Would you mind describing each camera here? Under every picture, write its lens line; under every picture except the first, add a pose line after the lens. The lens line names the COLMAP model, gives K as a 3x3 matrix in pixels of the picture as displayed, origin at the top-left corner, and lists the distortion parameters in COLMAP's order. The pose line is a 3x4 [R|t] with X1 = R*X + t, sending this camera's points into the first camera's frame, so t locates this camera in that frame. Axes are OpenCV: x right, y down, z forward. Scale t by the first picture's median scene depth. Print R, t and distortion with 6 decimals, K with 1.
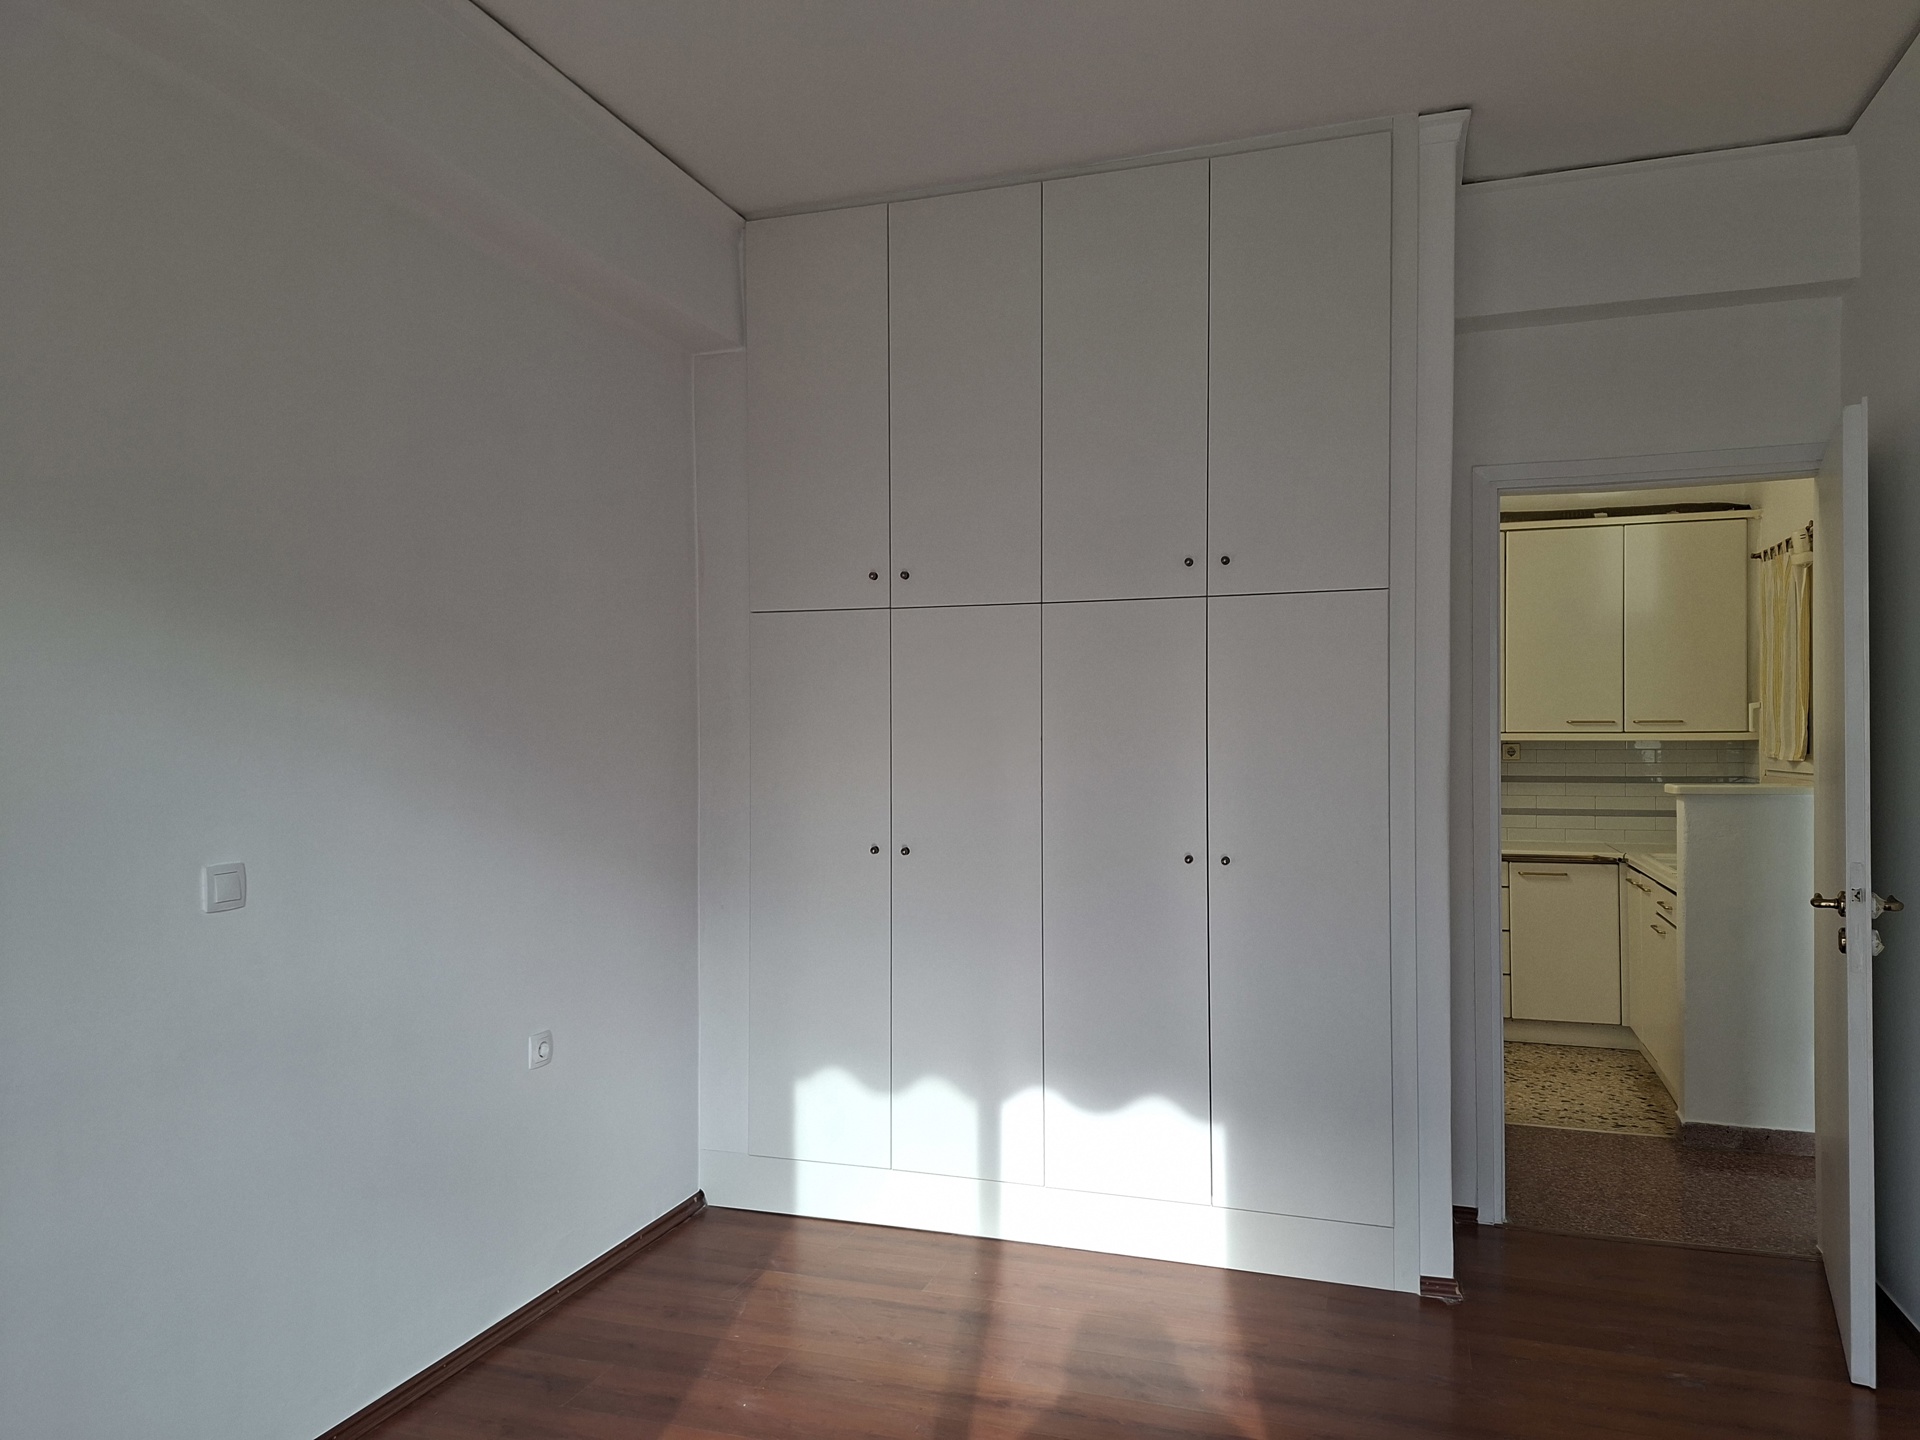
lens RADIAL K [[1318.9, 0, 971.8], [0, 1318.9, 743.4], [0, 0, 1]] dist [0.100000, -0.118940]
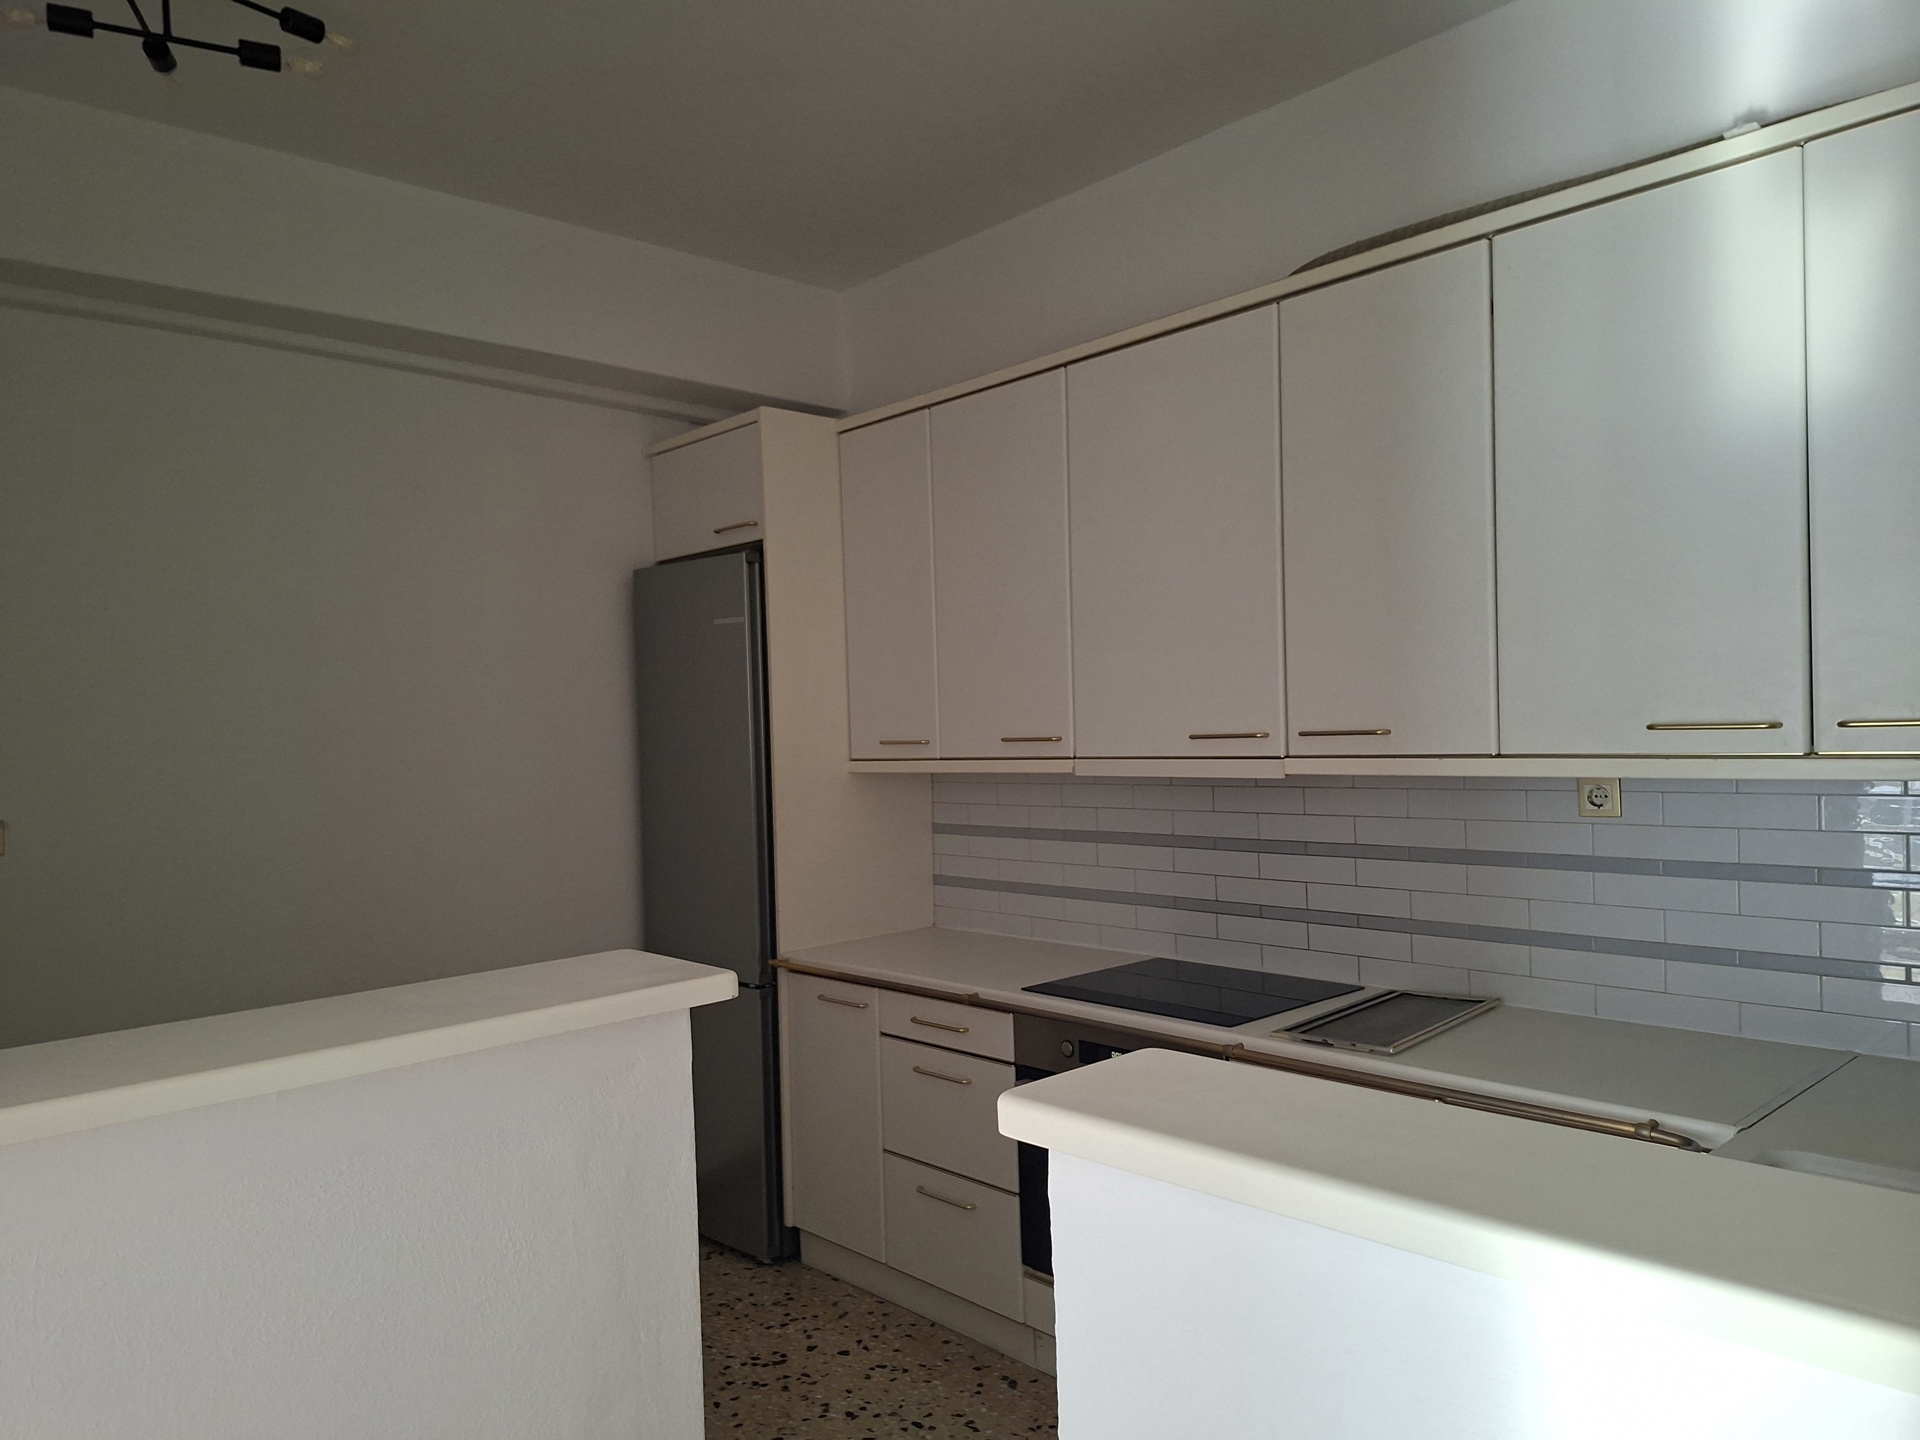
lens RADIAL K [[1318.9, 0, 971.8], [0, 1318.9, 743.4], [0, 0, 1]] dist [0.100000, -0.118940]
pose [[0.878997, -0.016334, -0.476547, 0.730342], [0.025328, 0.999602, 0.012454, -0.033200], [0.476153, -0.023017, 0.879061, 0.946565]]
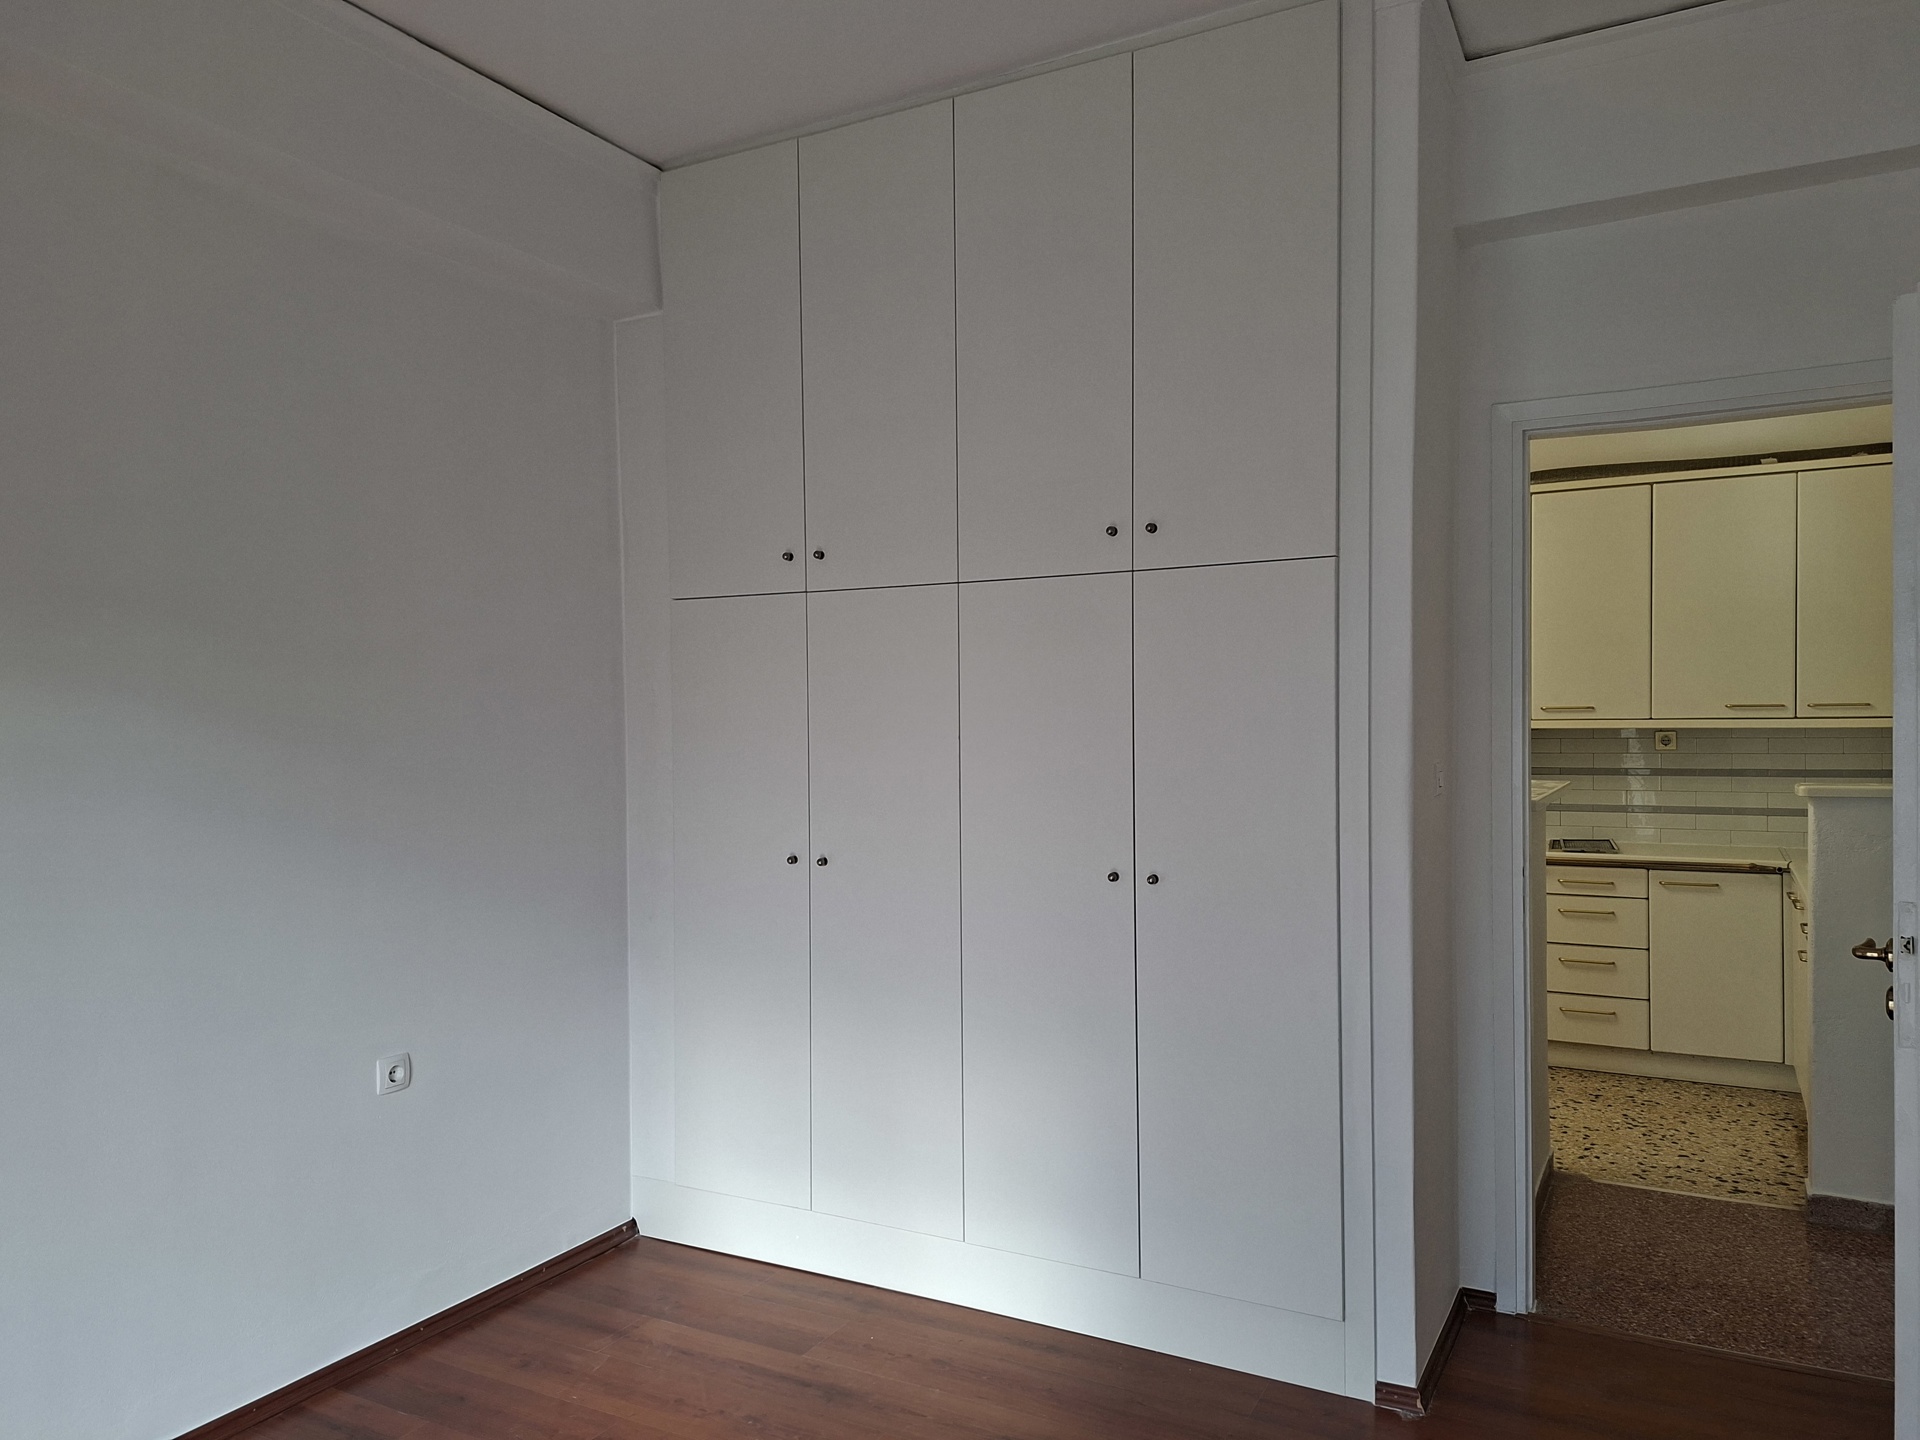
lens RADIAL K [[1320.8, 0, 990.6], [0, 1320.8, 751.5], [0, 0, 1]] dist [0.074615, -0.068400]
pose [[0.985407, -0.002387, -0.170200, 0.206062], [0.005774, 0.999795, 0.019404, -0.010141], [0.170119, -0.020104, 0.985218, 0.125152]]
